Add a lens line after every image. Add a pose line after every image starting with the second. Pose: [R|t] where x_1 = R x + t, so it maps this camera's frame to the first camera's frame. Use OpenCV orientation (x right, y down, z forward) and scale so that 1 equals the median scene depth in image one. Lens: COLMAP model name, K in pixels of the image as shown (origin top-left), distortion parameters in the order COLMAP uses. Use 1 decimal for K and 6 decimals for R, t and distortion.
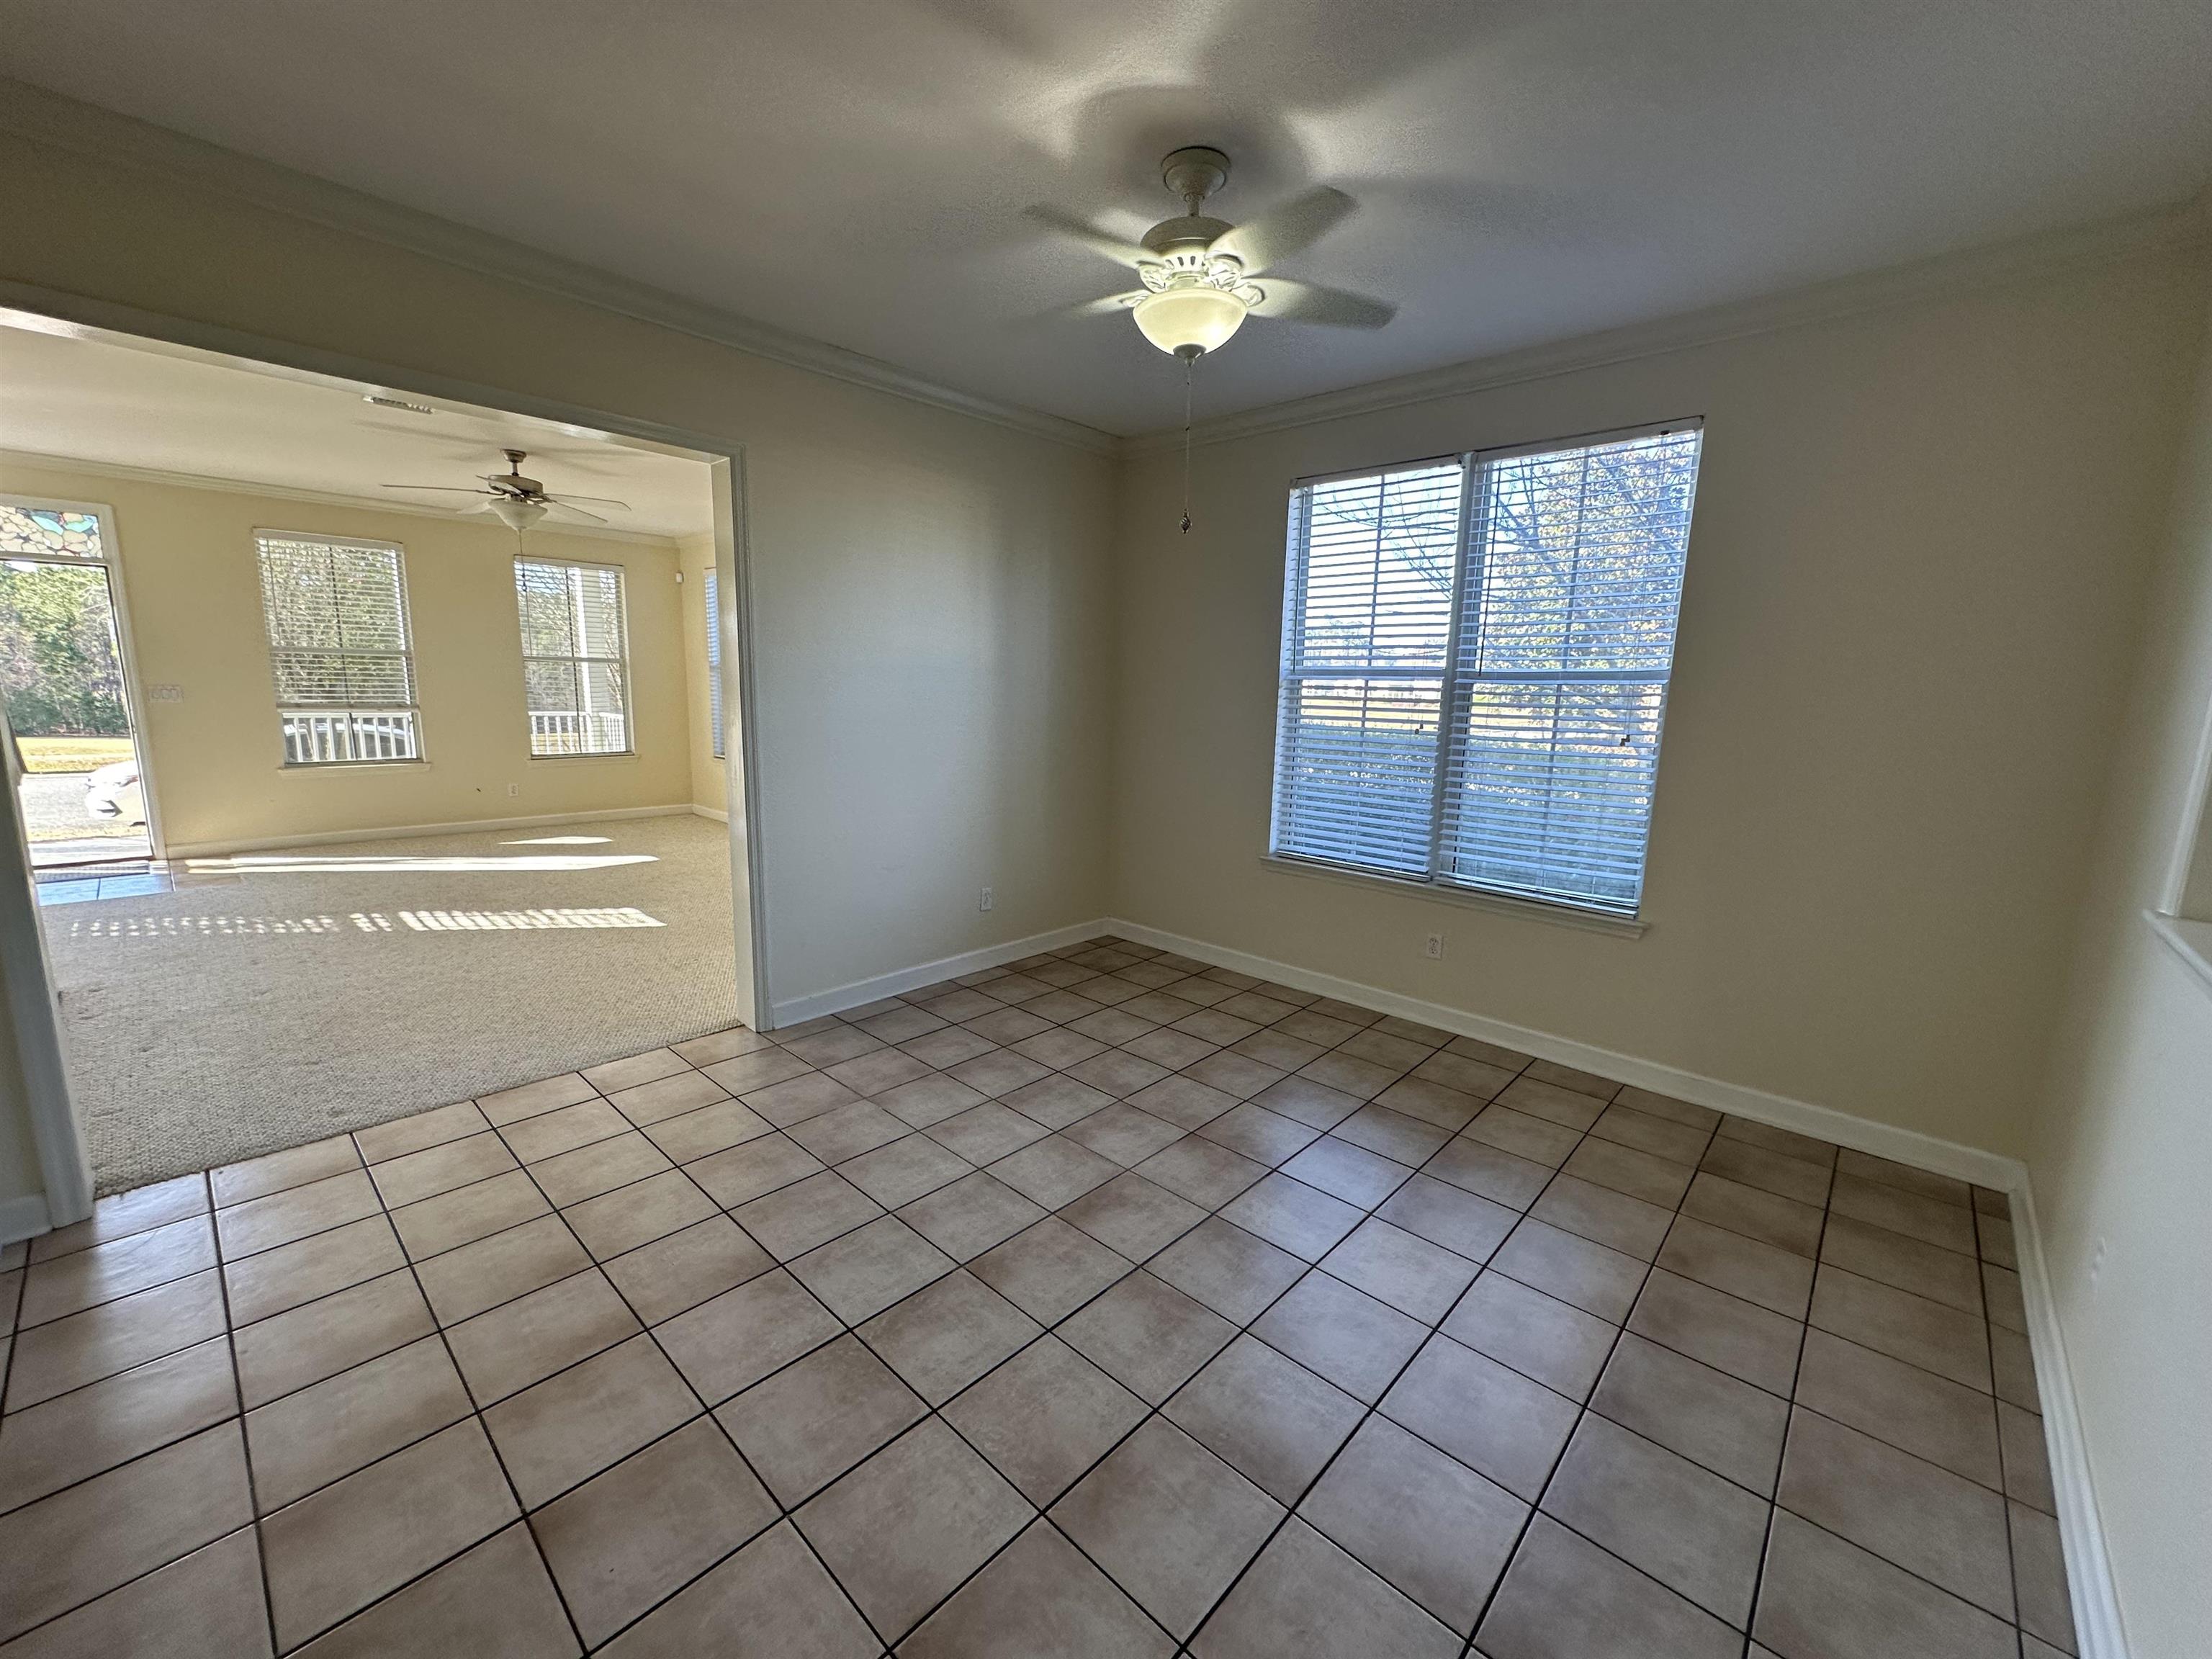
lens RADIAL K [[876.5, 0, 1108.4], [0, 876.5, 827.6], [0, 0, 1]] dist [-0.007893, 0.000777]
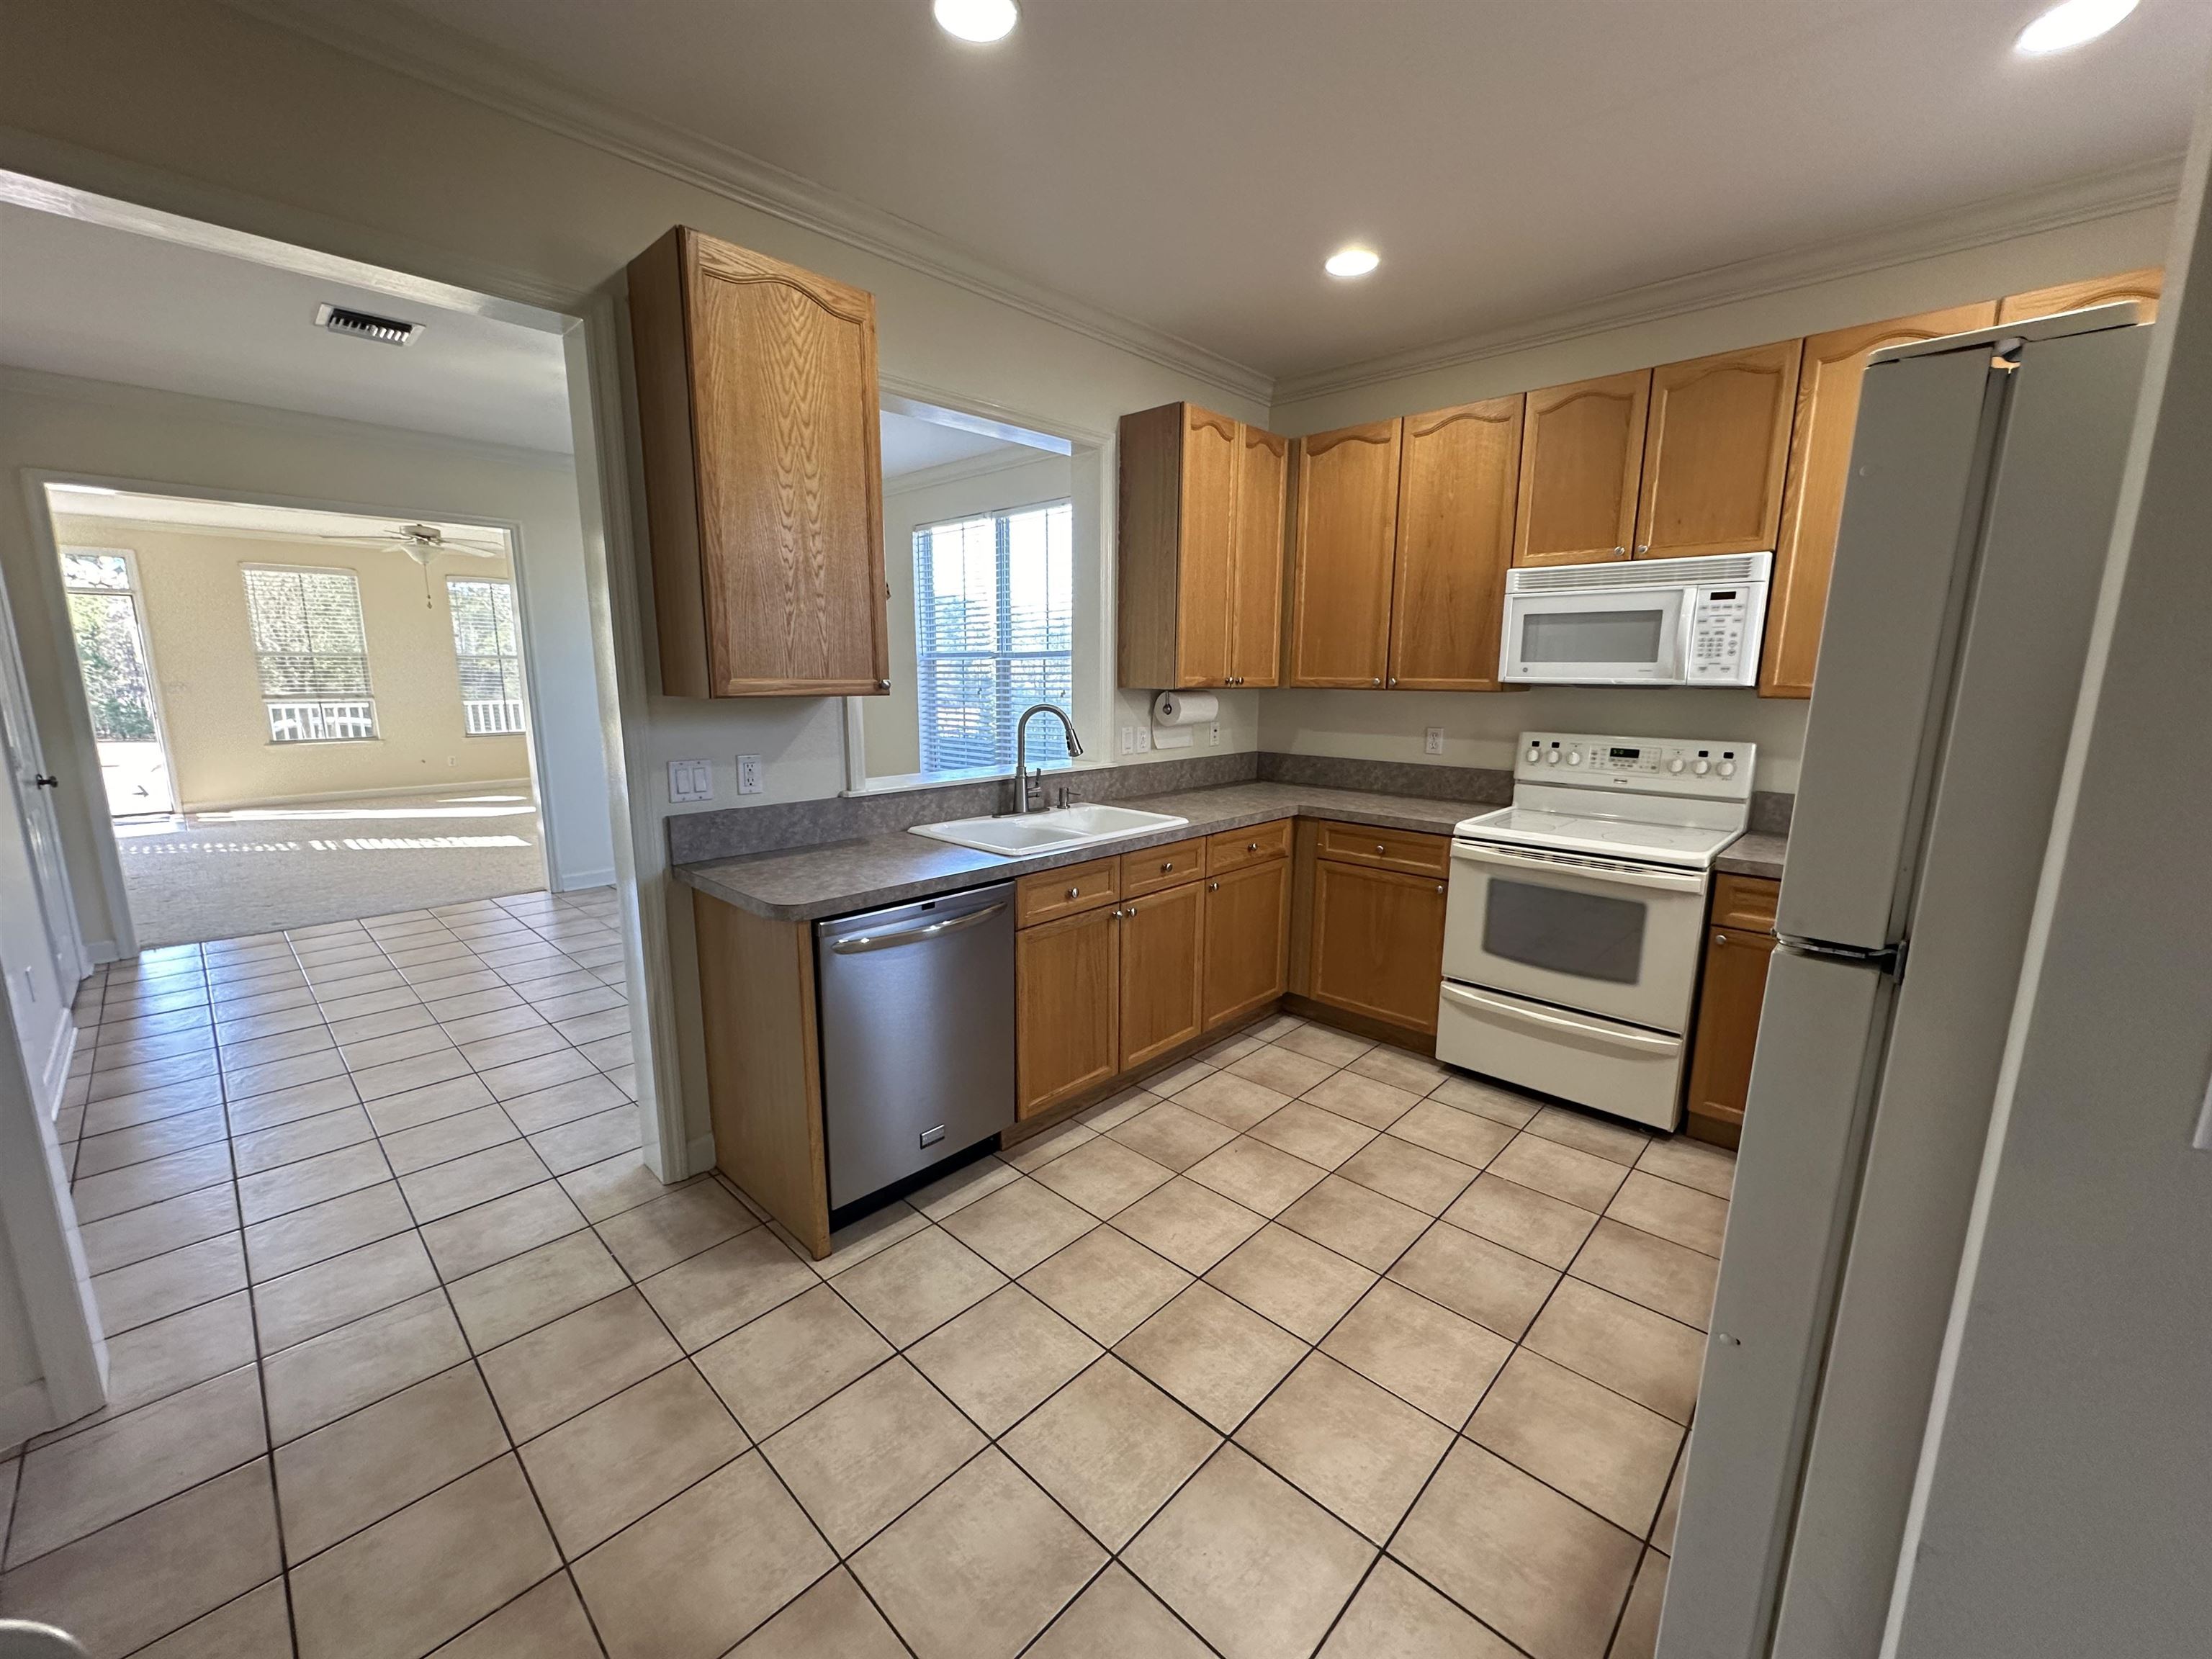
lens RADIAL K [[876.5, 0, 1103.1], [0, 876.5, 829.8], [0, 0, 1]] dist [-0.007893, 0.000777]
pose [[0.999718, -0.016081, -0.017495, 0.370027], [0.016348, 0.999750, 0.015243, 0.067752], [0.017246, -0.015525, 0.999731, -0.326882]]
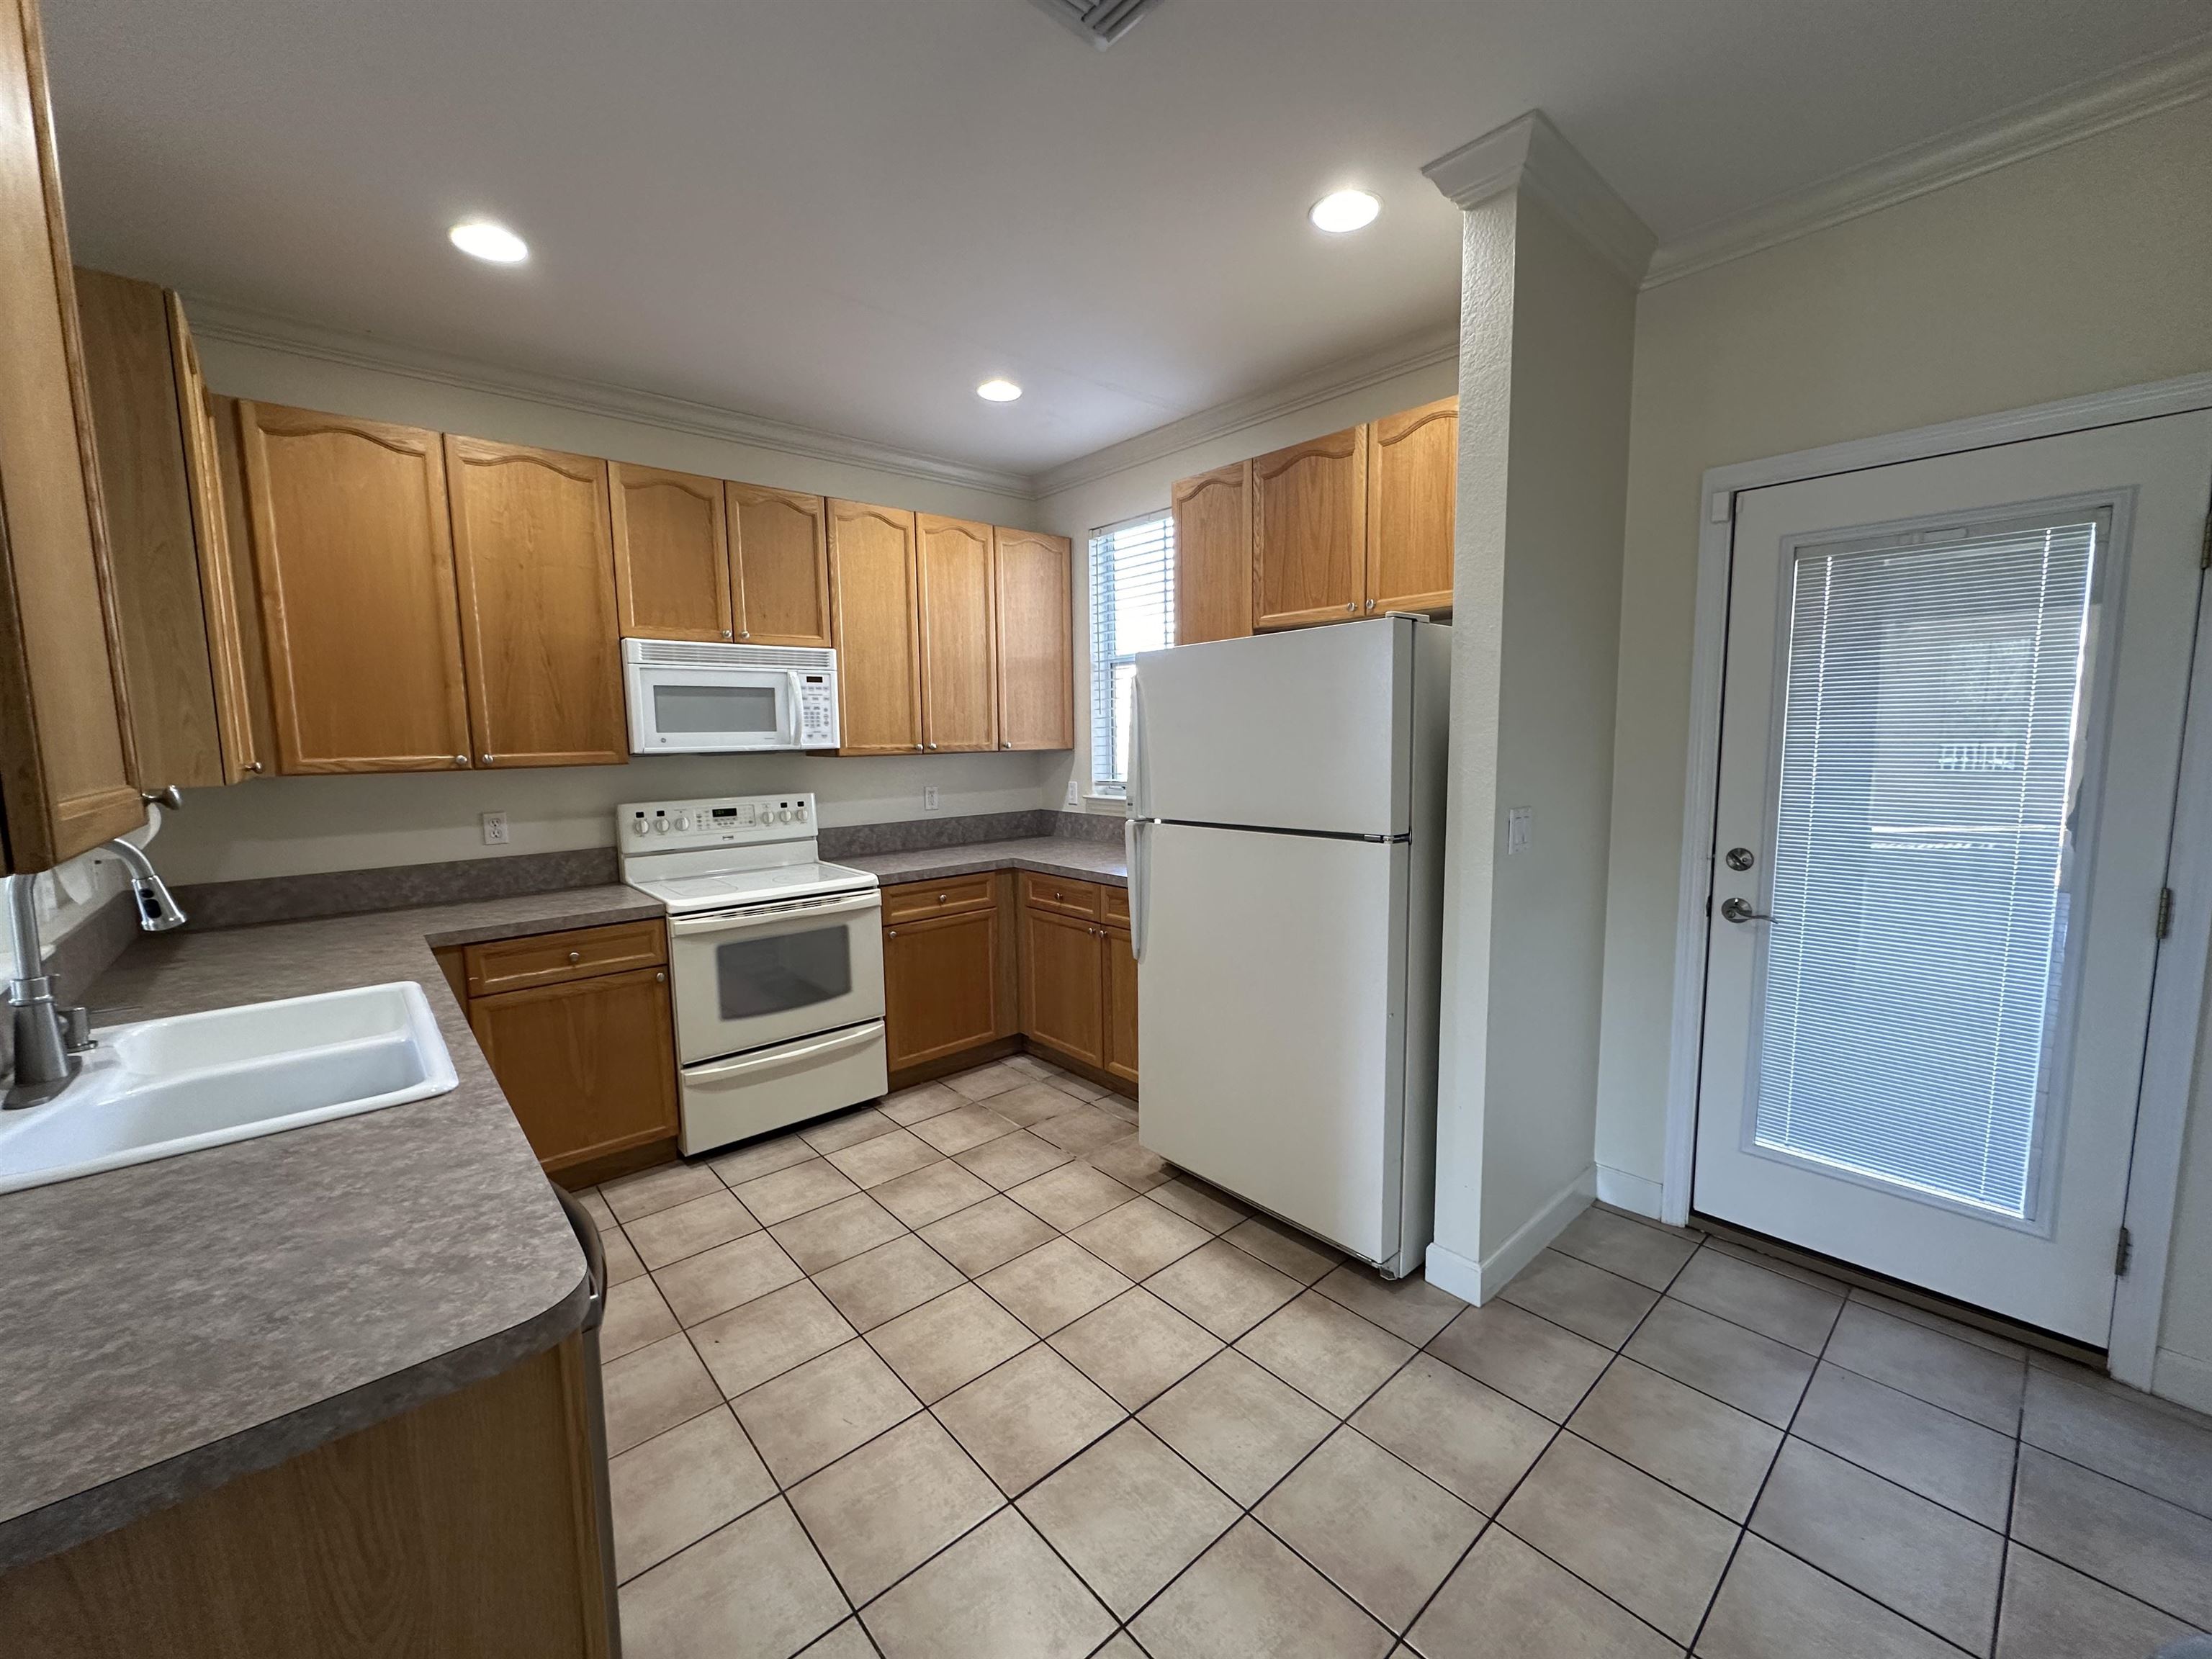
lens RADIAL K [[876.5, 0, 1110.5], [0, 876.5, 830.9], [0, 0, 1]] dist [-0.007893, 0.000777]
pose [[0.092948, -0.137212, 0.986171, -3.983472], [0.183014, 0.975938, 0.118539, -0.686932], [-0.978707, 0.169465, 0.115823, 3.403739]]
